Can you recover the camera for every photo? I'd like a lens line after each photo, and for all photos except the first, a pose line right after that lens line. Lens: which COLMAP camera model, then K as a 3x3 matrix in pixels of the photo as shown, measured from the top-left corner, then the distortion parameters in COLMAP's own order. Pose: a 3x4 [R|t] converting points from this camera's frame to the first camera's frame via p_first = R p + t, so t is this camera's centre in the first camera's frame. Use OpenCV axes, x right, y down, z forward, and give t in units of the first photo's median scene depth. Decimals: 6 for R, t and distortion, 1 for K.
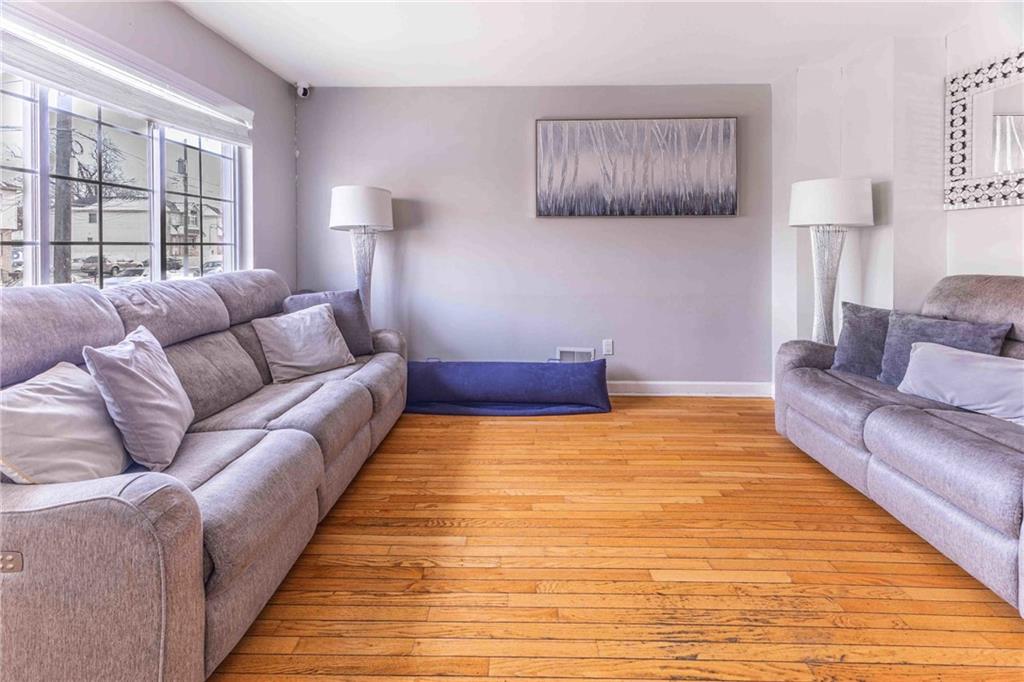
lens RADIAL K [[431.9, 0, 514.9], [0, 431.9, 247.6], [0, 0, 1]] dist [0.006791, -0.000054]
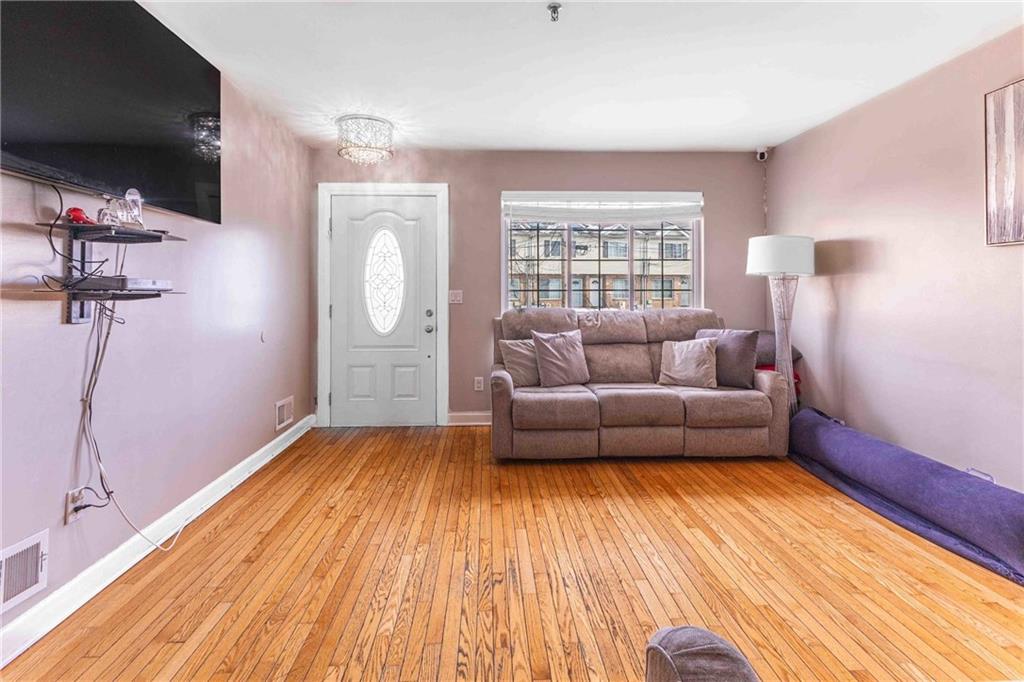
lens RADIAL K [[471.1, 0, 510.7], [0, 471.1, 286.0], [0, 0, 1]] dist [0.001129, -0.000161]
pose [[0.070011, -0.010332, -0.997493, 1.090877], [-0.000692, 0.999946, -0.010406, -0.006980], [0.997546, 0.001419, 0.070000, 0.402282]]
